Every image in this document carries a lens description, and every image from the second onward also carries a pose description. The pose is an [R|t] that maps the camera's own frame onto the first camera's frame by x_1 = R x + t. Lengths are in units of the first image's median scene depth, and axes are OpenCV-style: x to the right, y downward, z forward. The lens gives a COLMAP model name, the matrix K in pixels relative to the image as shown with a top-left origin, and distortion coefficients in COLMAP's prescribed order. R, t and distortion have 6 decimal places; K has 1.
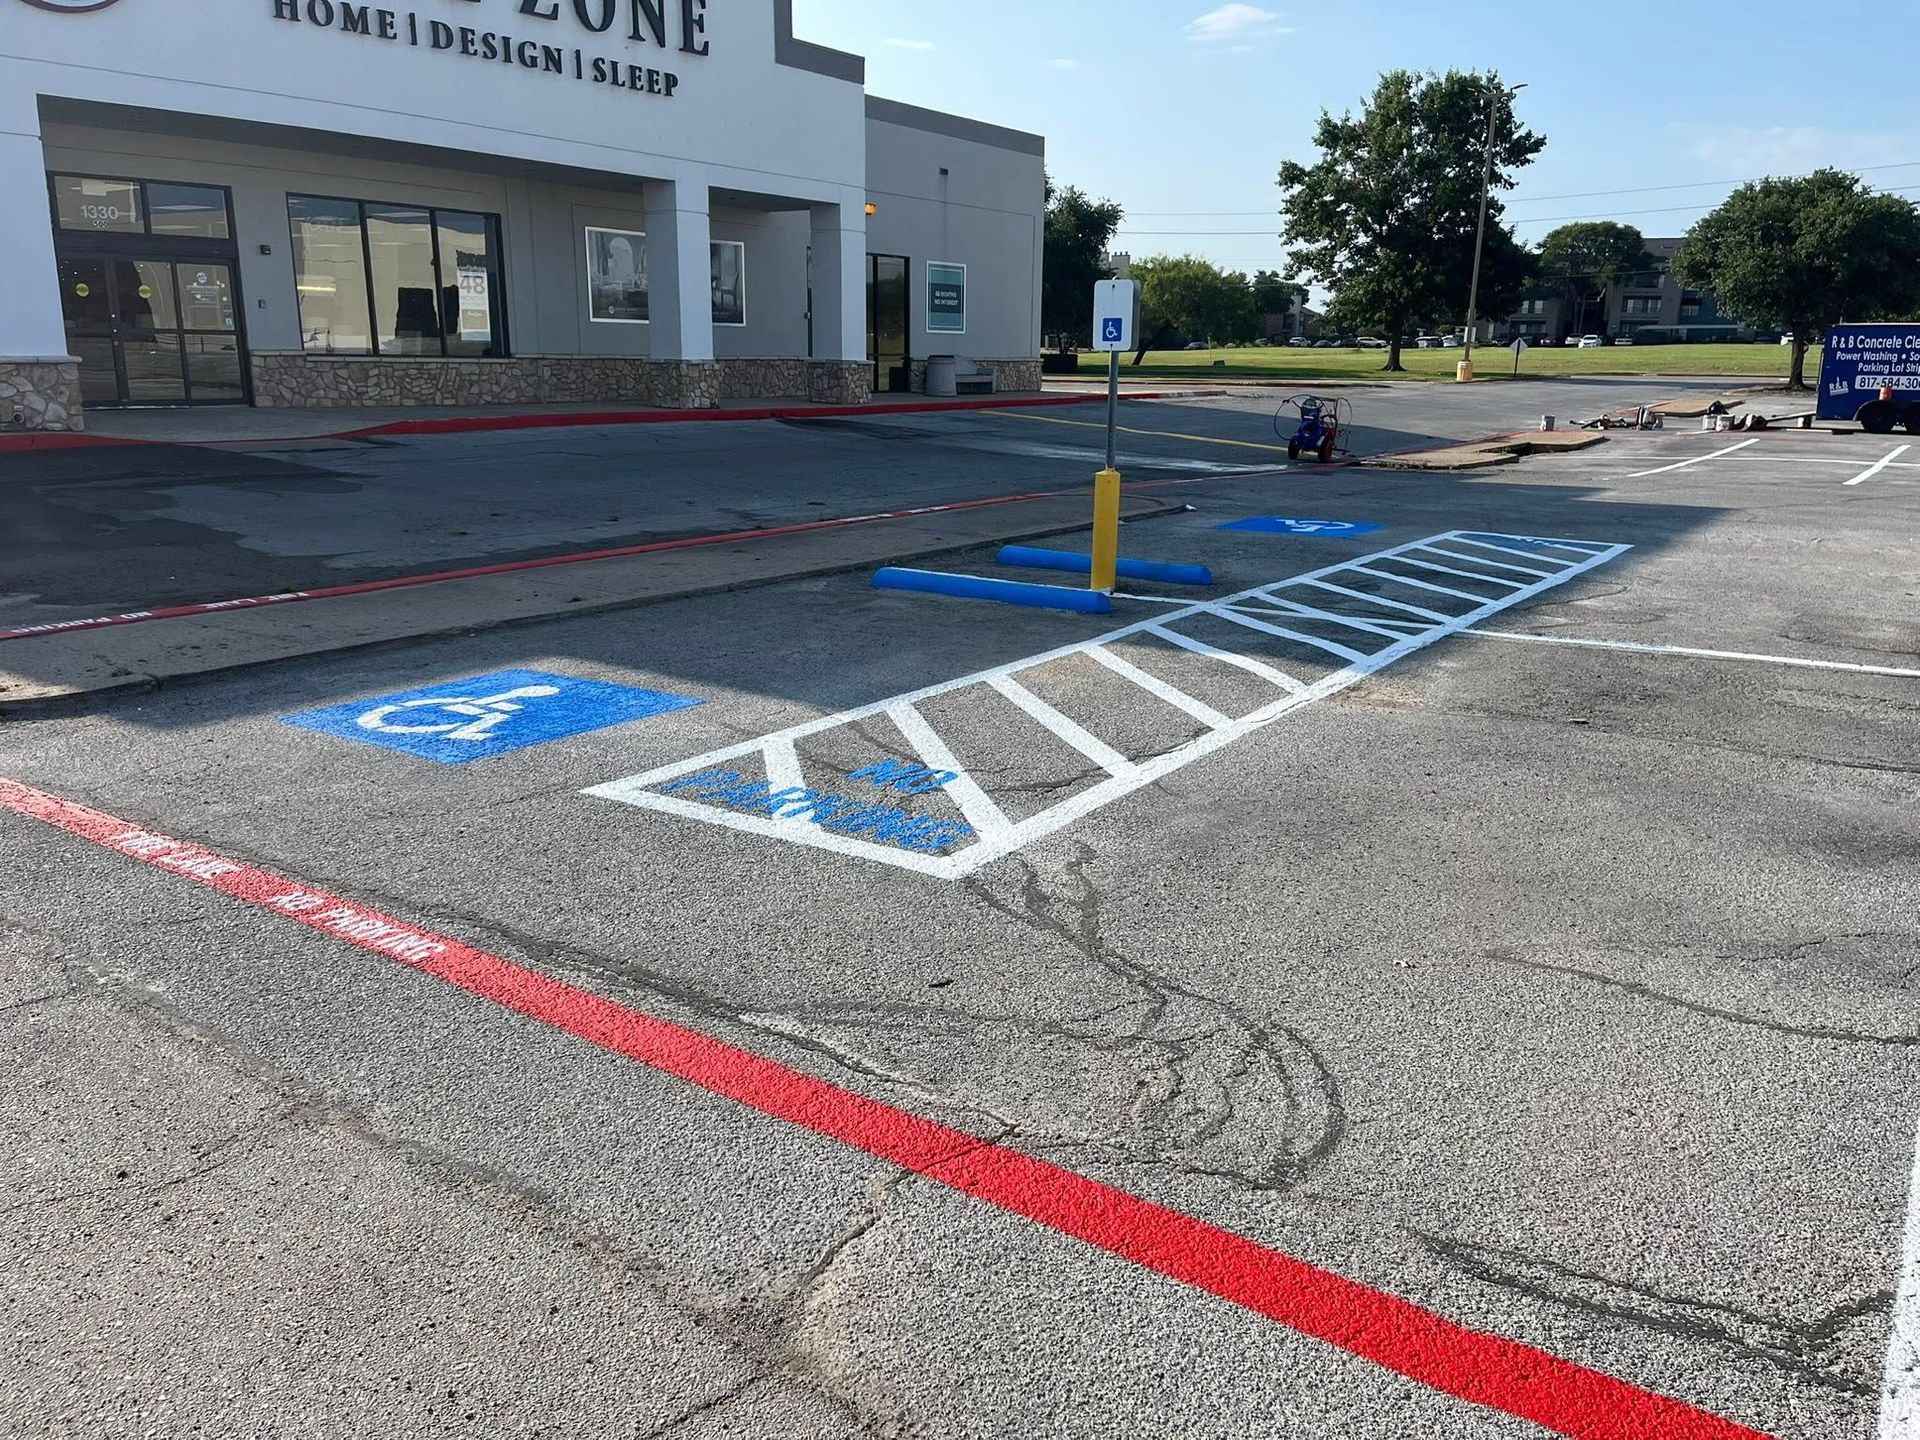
lens RADIAL K [[1430.6, 0, 960.0], [0, 1430.6, 720.0], [0, 0, 1]] dist [0.066626, -0.126660]
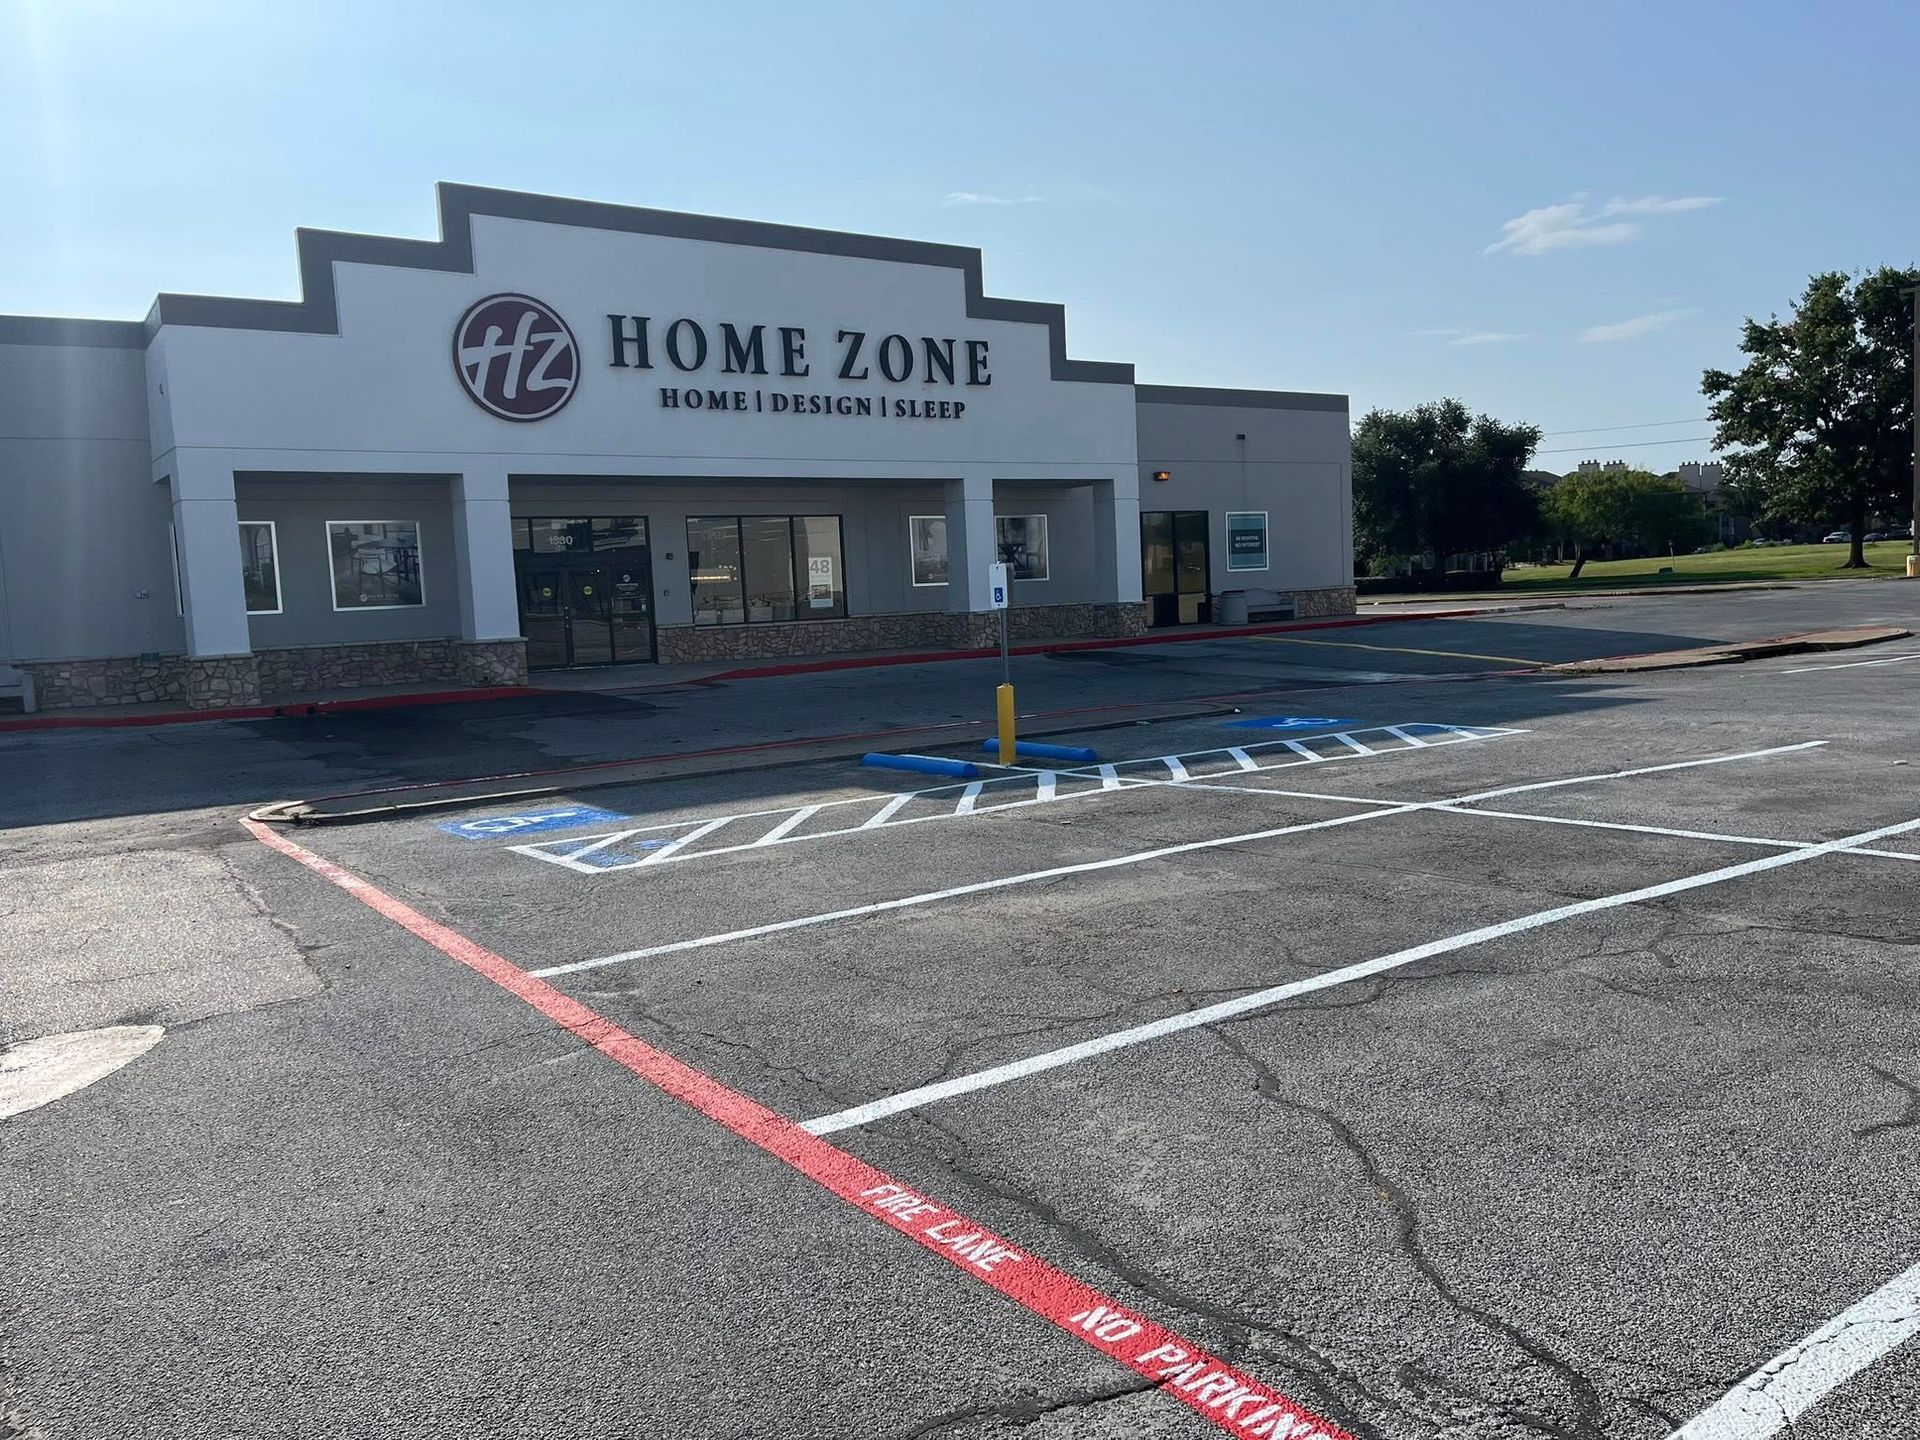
lens RADIAL K [[1464.5, 0, 960.0], [0, 1464.5, 720.0], [0, 0, 1]] dist [-0.009545, -0.006520]
pose [[0.932843, -0.029522, -0.359071, 0.253727], [-0.027257, 0.987998, -0.152043, 0.040495], [0.359250, 0.151619, 0.920843, -0.176916]]
